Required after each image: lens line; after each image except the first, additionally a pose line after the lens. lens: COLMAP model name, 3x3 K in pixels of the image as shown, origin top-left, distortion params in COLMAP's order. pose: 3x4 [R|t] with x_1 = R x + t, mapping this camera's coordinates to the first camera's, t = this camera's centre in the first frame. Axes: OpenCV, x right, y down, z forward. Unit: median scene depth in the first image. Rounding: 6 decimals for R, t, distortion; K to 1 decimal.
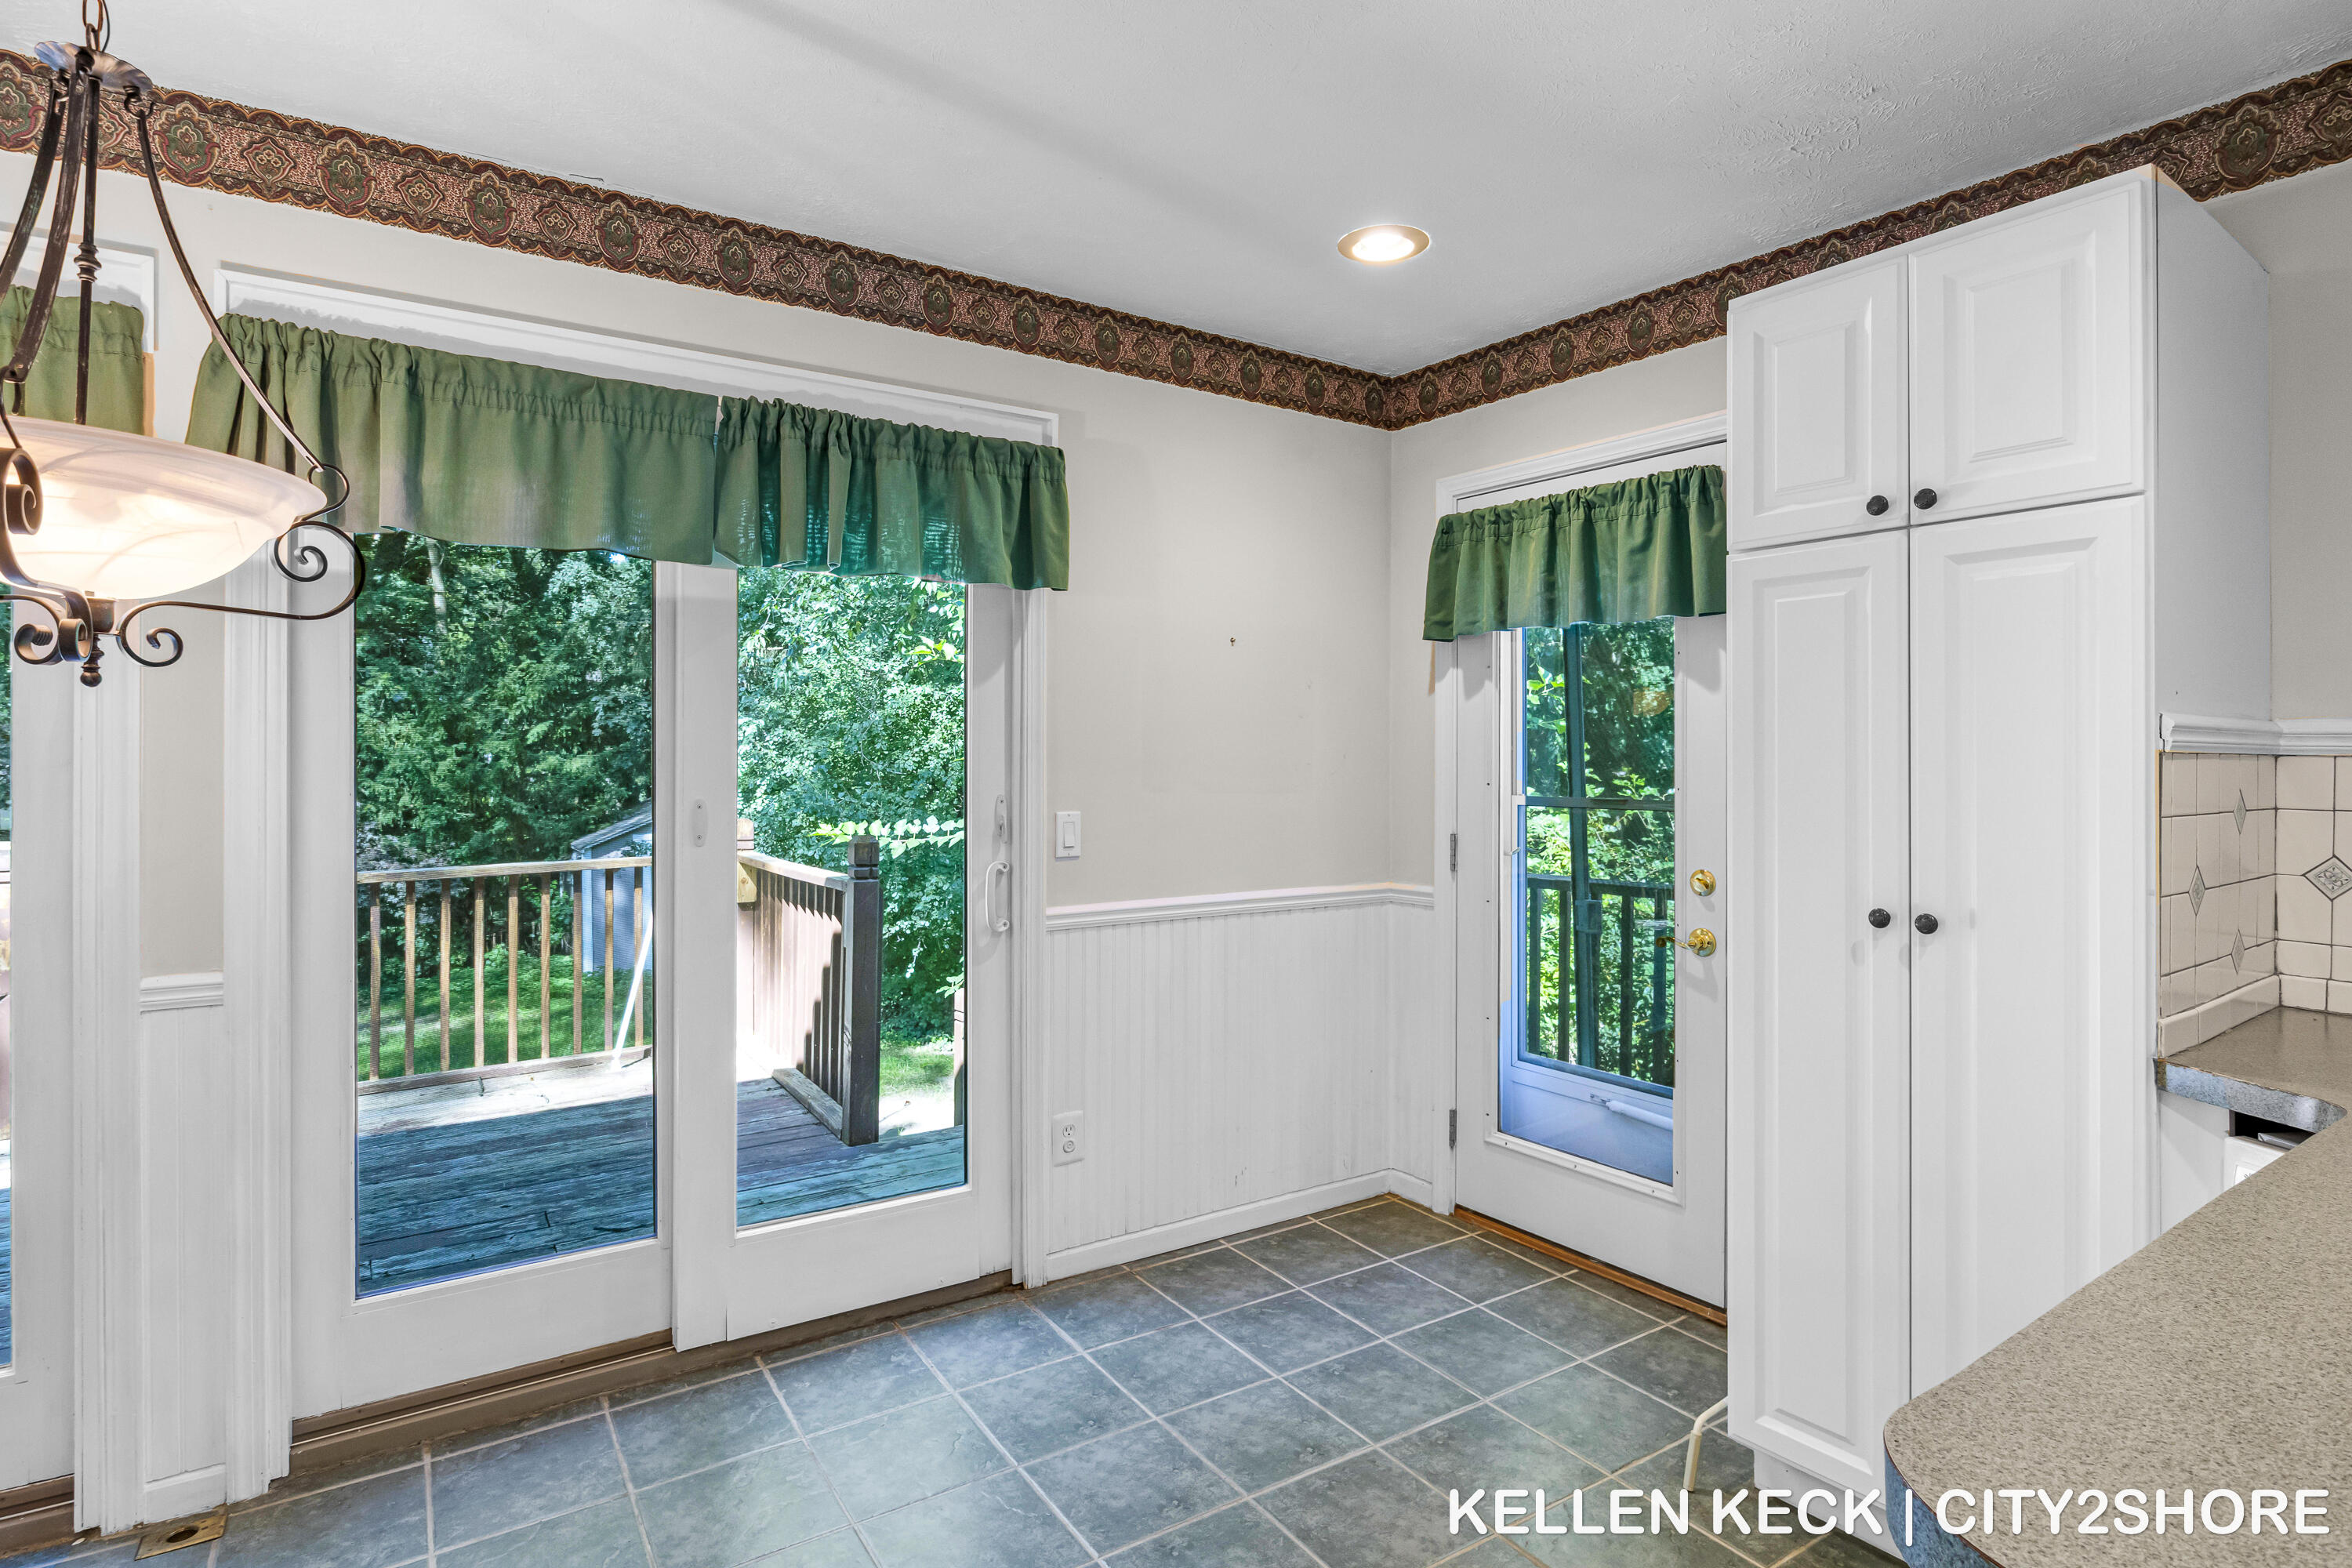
lens RADIAL K [[1209.0, 0, 1181.6], [0, 1209.0, 767.1], [0, 0, 1]] dist [-0.004118, 0.000017]
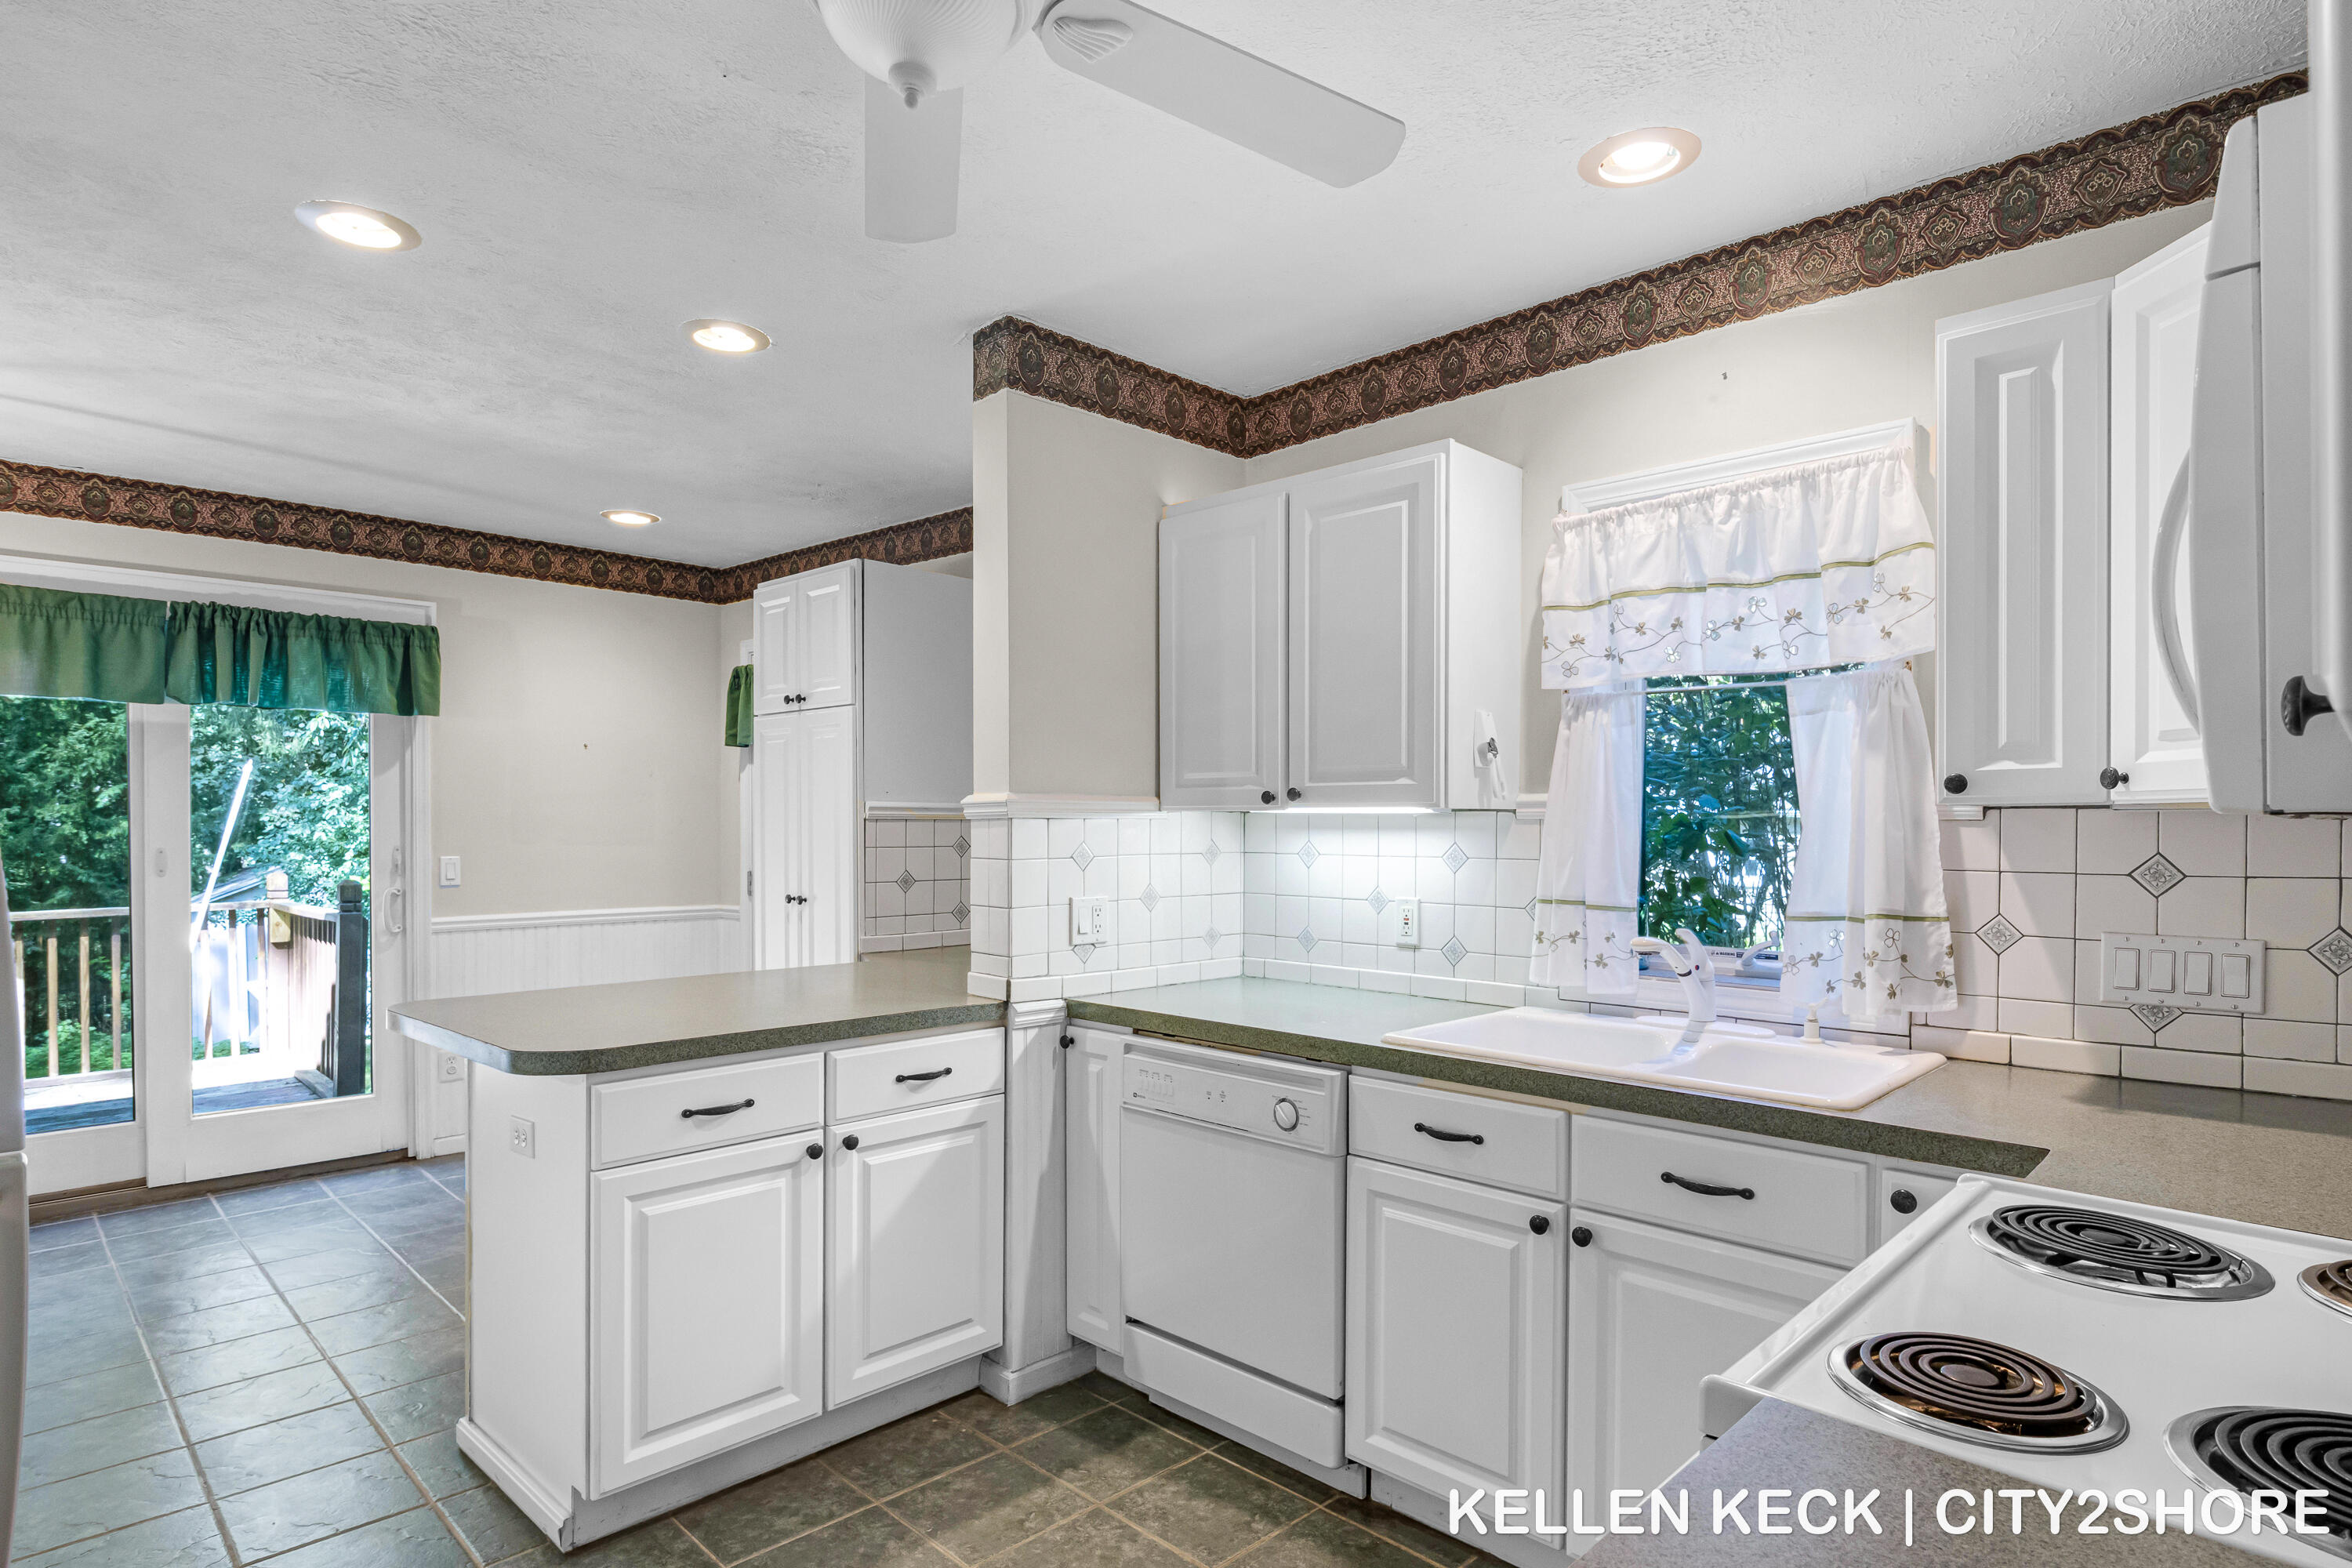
lens RADIAL K [[1209.0, 0, 1153.3], [0, 1209.0, 849.4], [0, 0, 1]] dist [-0.004118, 0.000017]
pose [[0.976511, -0.003471, 0.215439, 0.477512], [0.000603, 0.999910, 0.013377, 0.007721], [-0.215466, -0.012933, 0.976426, -0.747669]]
